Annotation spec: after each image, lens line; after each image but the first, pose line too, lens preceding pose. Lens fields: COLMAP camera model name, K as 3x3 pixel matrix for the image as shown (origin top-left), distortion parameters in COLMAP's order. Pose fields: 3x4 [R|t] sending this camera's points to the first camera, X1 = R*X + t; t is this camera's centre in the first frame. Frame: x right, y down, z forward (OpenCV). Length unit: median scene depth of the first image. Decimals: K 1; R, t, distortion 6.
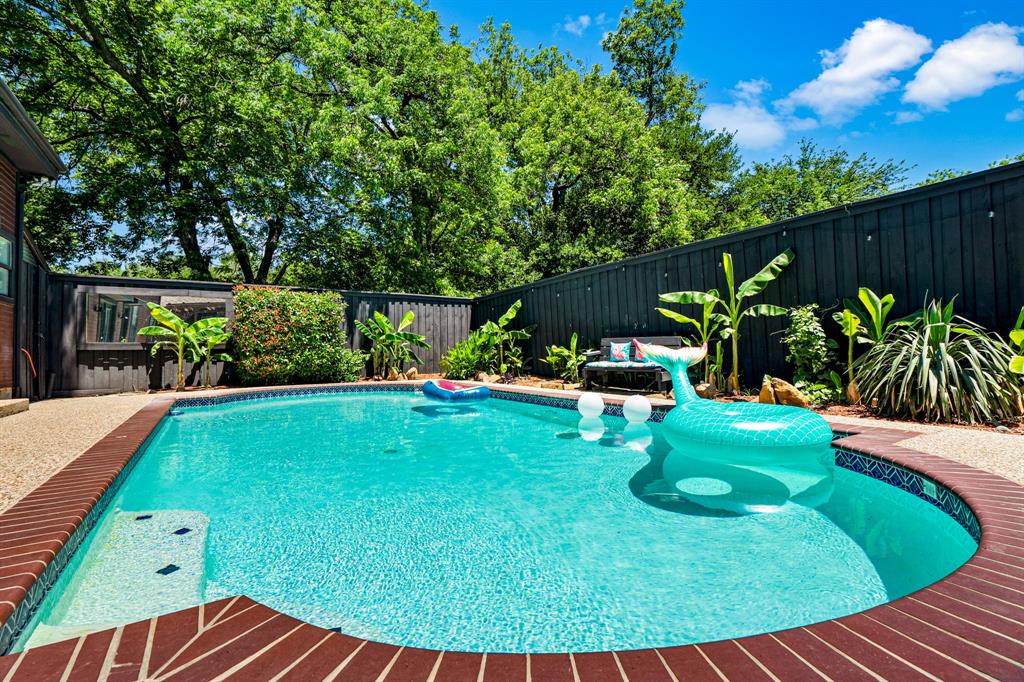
lens RADIAL K [[463.5, 0, 506.5], [0, 463.5, 338.7], [0, 0, 1]] dist [-0.000739, 0.001024]
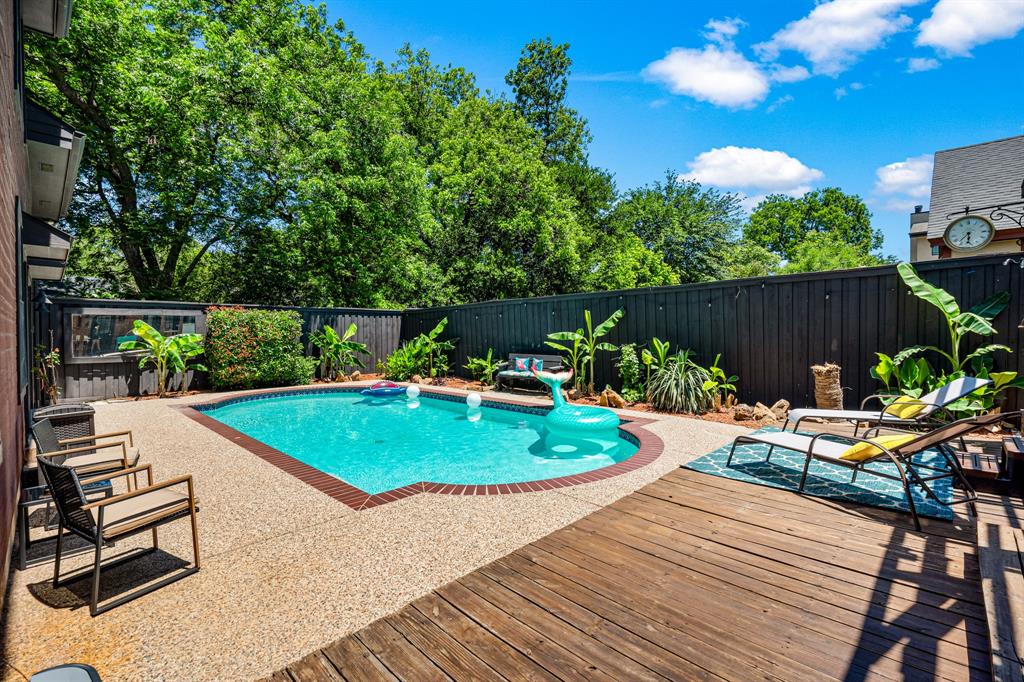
lens RADIAL K [[463.5, 0, 516.9], [0, 463.5, 334.5], [0, 0, 1]] dist [-0.000739, 0.001024]
pose [[0.972036, 0.009899, 0.234621, -0.090758], [-0.016499, 0.999521, 0.026185, -0.083754], [-0.234249, -0.029323, 0.971734, -0.324384]]
